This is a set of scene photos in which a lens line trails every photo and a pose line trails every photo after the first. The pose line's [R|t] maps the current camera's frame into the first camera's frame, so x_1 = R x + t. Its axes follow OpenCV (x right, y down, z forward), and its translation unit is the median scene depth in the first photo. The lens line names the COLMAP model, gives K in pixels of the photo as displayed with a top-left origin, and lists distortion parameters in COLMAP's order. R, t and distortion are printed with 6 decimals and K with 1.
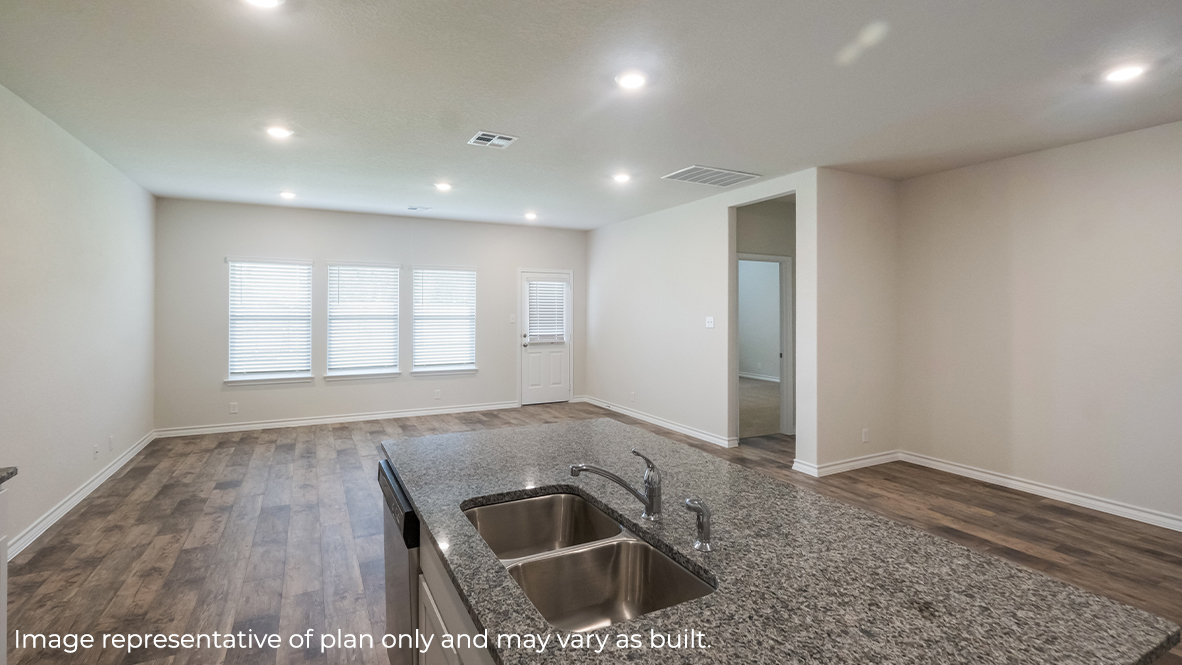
lens RADIAL K [[536.0, 0, 584.0], [0, 536.0, 308.6], [0, 0, 1]] dist [0.002162, 0.000951]
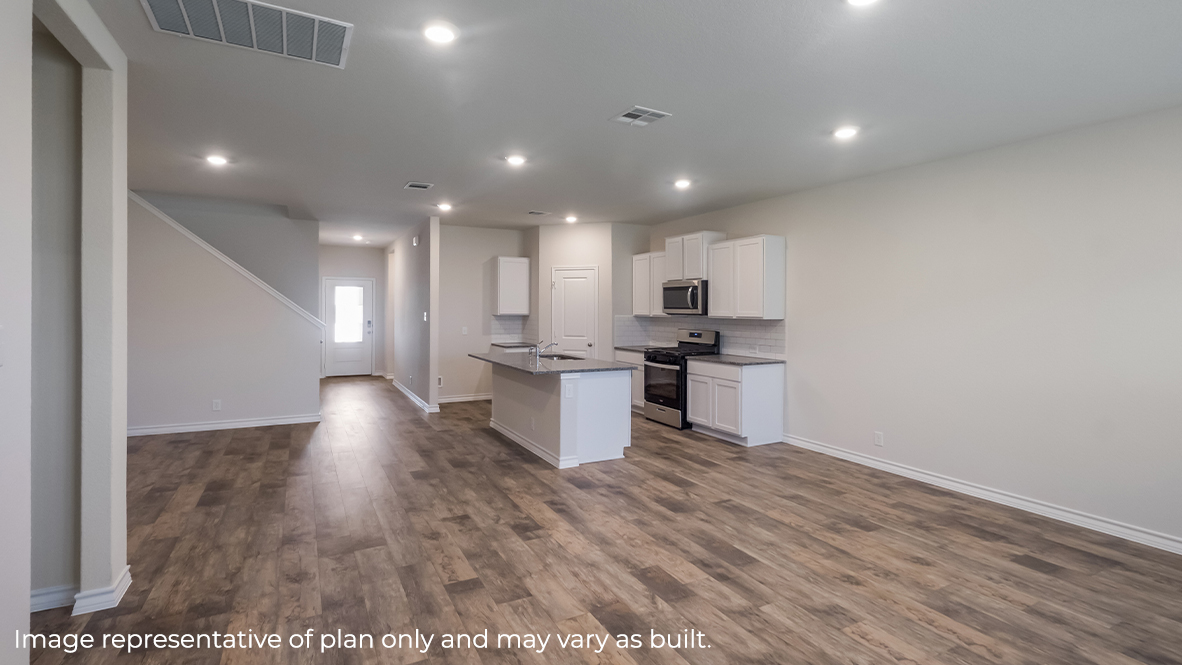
lens RADIAL K [[536.0, 0, 584.0], [0, 536.0, 308.6], [0, 0, 1]] dist [0.002162, 0.000951]
pose [[-0.999898, -0.012139, -0.007543, -0.061673], [-0.012126, 0.999925, -0.001849, 0.004198], [0.007565, -0.001758, -0.999970, 1.586337]]
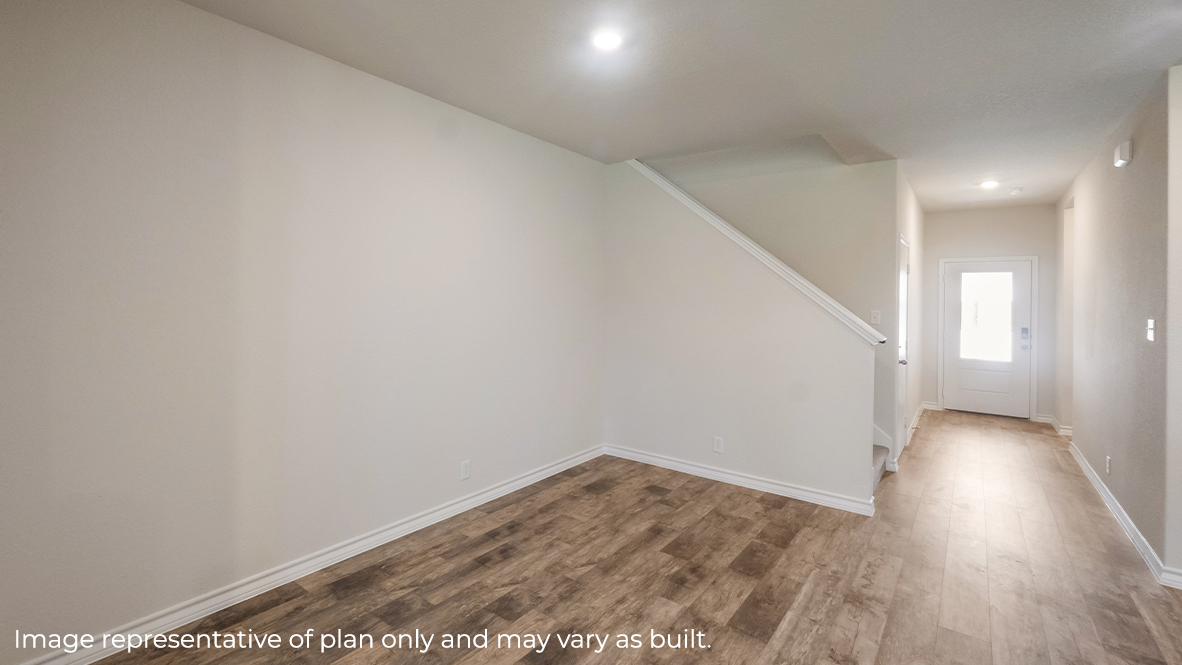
lens RADIAL K [[522.9, 0, 572.8], [0, 522.9, 295.3], [0, 0, 1]] dist [0.000881, 0.000034]
pose [[-0.425269, -0.005938, 0.905047, 0.132220], [-0.017100, 0.999853, -0.001475, 0.001347], [-0.904905, -0.016103, -0.425308, 0.854785]]
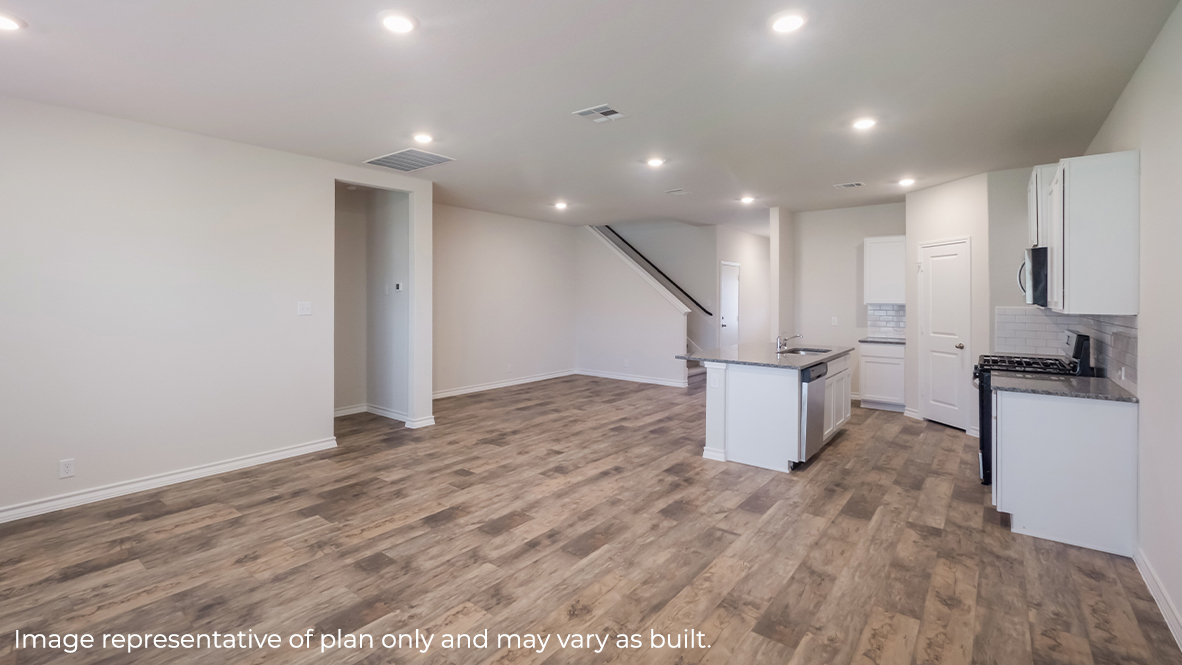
lens RADIAL K [[522.9, 0, 572.8], [0, 522.9, 295.3], [0, 0, 1]] dist [0.000881, 0.000034]
pose [[-0.402107, -0.005243, 0.915578, -0.833544], [-0.006932, 0.999972, 0.002681, 0.000914], [-0.915566, -0.005269, -0.402132, 1.188455]]
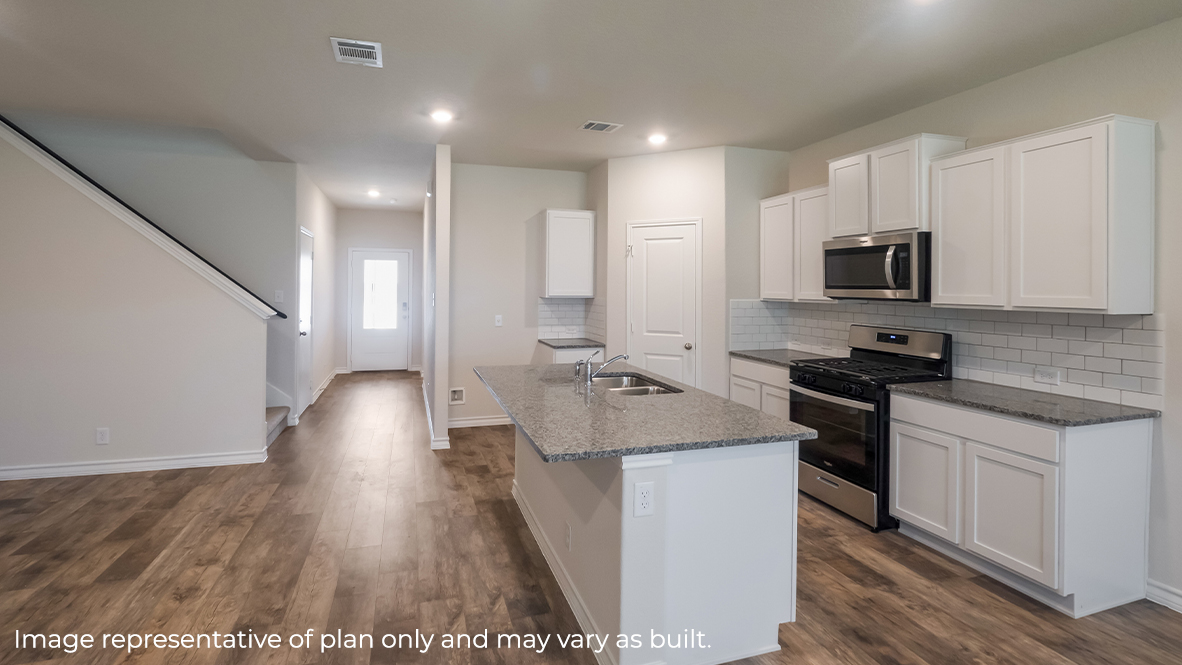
lens RADIAL K [[538.4, 0, 579.4], [0, 538.4, 284.6], [0, 0, 1]] dist [-0.012488, 0.001179]
pose [[-0.985617, -0.012806, 0.168510, -0.060731], [-0.013751, 0.999896, -0.004438, 0.001734], [-0.168435, -0.006691, -0.985690, 0.960674]]
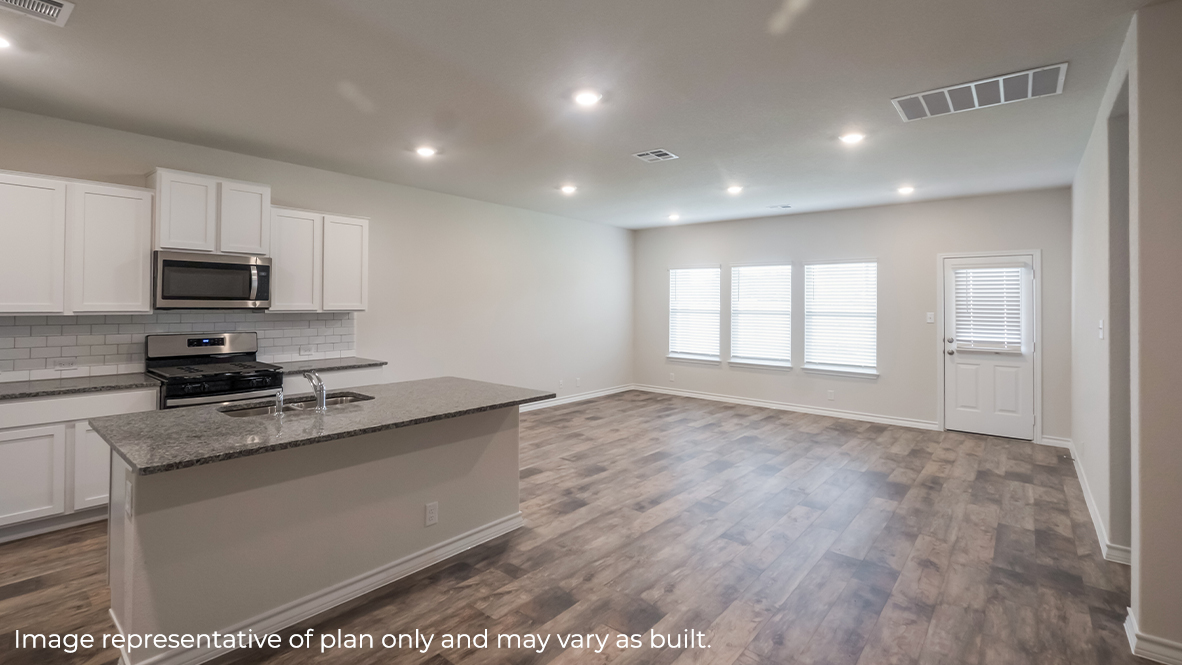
lens RADIAL K [[535.9, 0, 570.8], [0, 535.9, 298.2], [0, 0, 1]] dist [-0.002219, -0.000063]
pose [[0.371563, -0.008199, -0.928371, 0.687534], [-0.005907, 0.999920, -0.011195, 0.002951], [0.928389, 0.009644, 0.371485, 0.345026]]
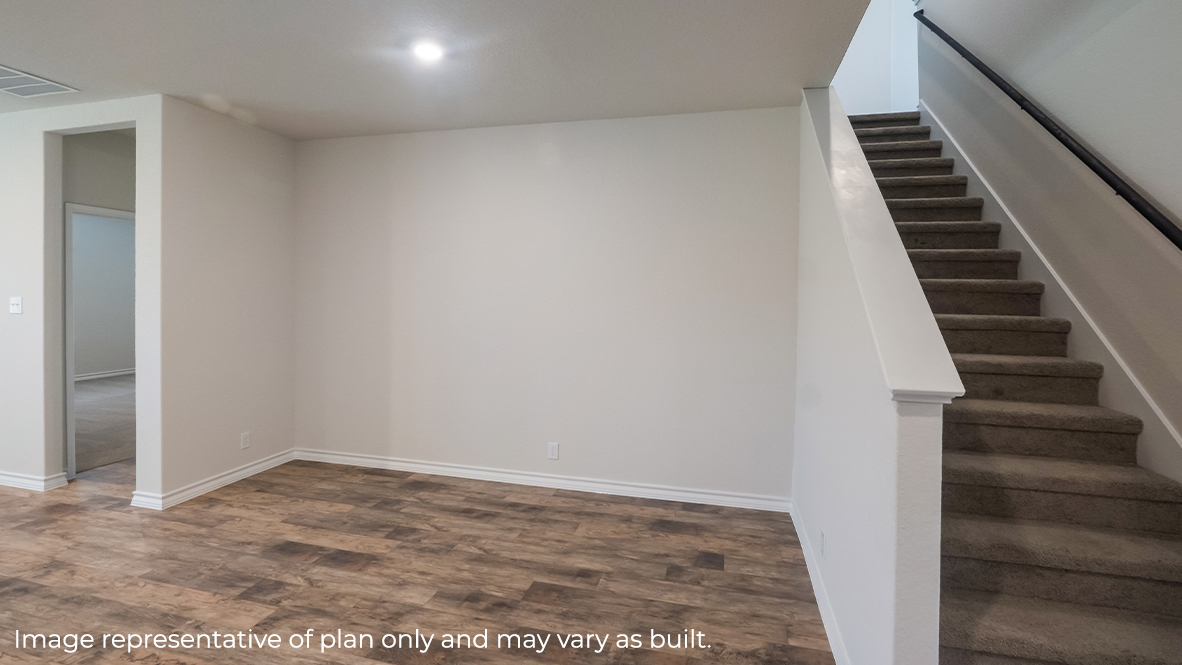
lens RADIAL K [[557.0, 0, 582.1], [0, 557.0, 298.3], [0, 0, 1]] dist [-0.015765, -0.000188]
pose [[0.676345, -0.004984, 0.736568, 0.264572], [-0.009776, 0.999828, 0.015742, 0.000078], [-0.736520, -0.017848, 0.676180, 0.050680]]
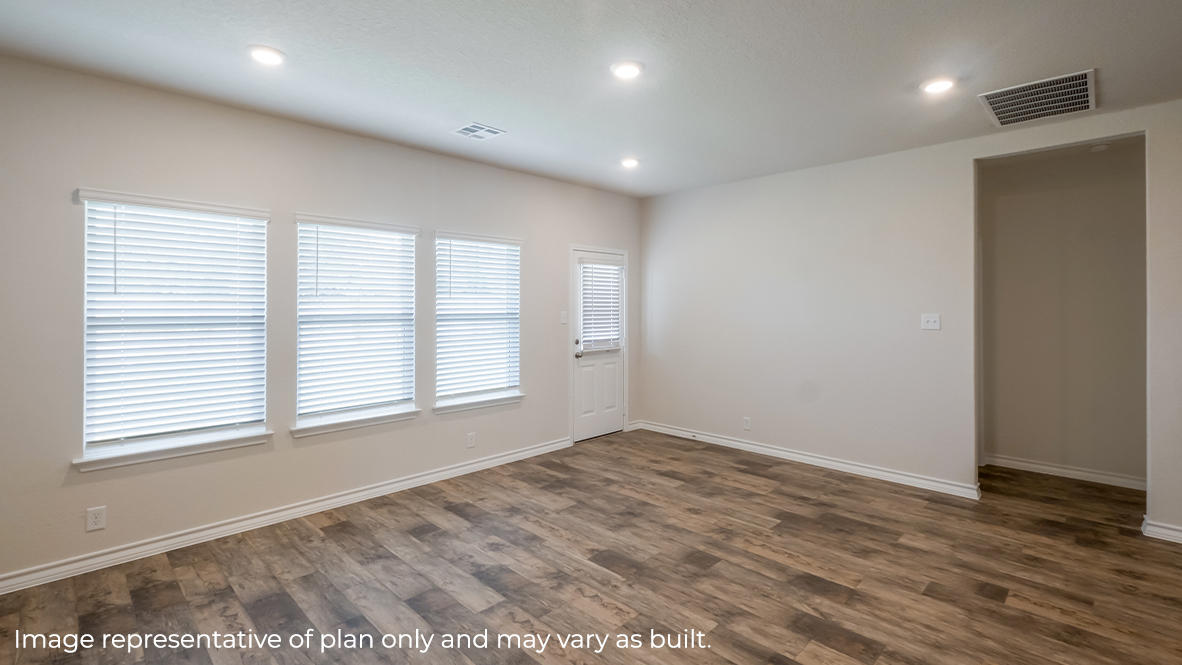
lens RADIAL K [[528.7, 0, 583.3], [0, 528.7, 304.2], [0, 0, 1]] dist [0.003225, 0.000433]
pose [[0.953007, -0.001857, 0.302942, -0.526492], [0.000899, 0.999994, 0.003302, -0.000676], [-0.302946, -0.002874, 0.953003, 0.590684]]
